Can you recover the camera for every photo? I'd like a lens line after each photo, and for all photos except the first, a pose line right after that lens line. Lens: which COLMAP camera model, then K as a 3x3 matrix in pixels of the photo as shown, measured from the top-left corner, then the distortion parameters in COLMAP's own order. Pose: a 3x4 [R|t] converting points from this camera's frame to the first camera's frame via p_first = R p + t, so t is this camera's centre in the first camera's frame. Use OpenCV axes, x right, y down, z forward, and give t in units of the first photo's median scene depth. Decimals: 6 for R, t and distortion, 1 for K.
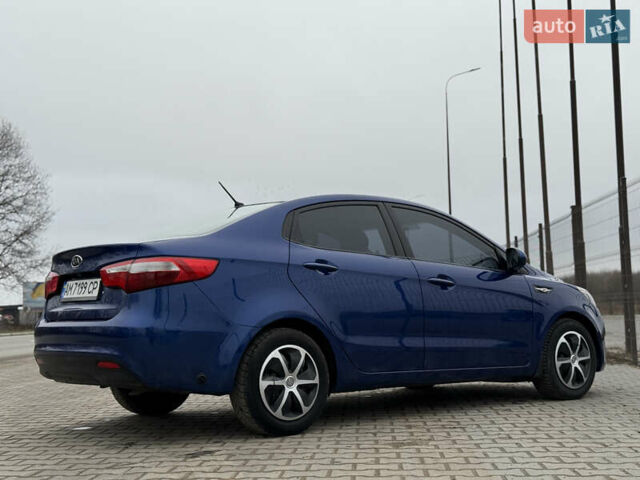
lens RADIAL K [[891.0, 0, 318.5], [0, 891.0, 253.3], [0, 0, 1]] dist [0.132459, -0.080425]
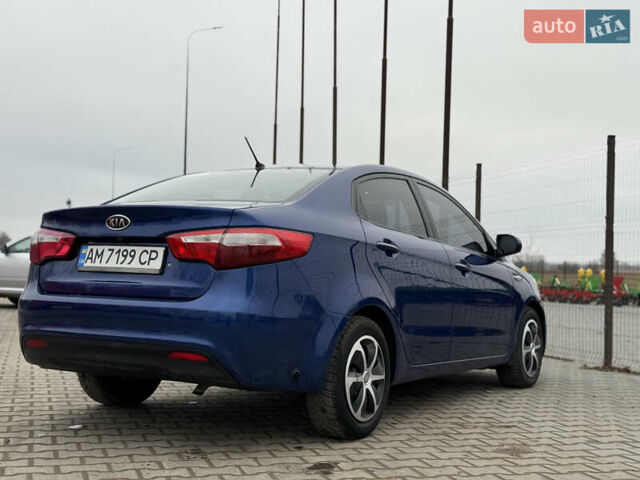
lens RADIAL K [[891.0, 0, 318.5], [0, 891.0, 253.3], [0, 0, 1]] dist [0.132459, -0.080425]
pose [[0.938104, 0.058727, 0.341339, -0.378156], [-0.074856, 0.996606, 0.034261, -0.004389], [-0.338169, -0.057692, 0.939315, 0.195999]]
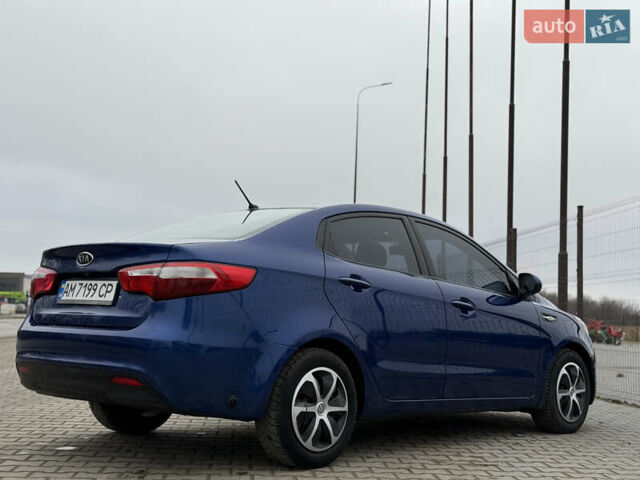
lens RADIAL K [[891.0, 0, 318.5], [0, 891.0, 253.3], [0, 0, 1]] dist [0.132459, -0.080425]
pose [[0.988905, 0.067777, 0.132184, -0.162526], [-0.067158, 0.997700, -0.009144, -0.004055], [-0.132500, 0.000166, 0.991183, 0.103369]]
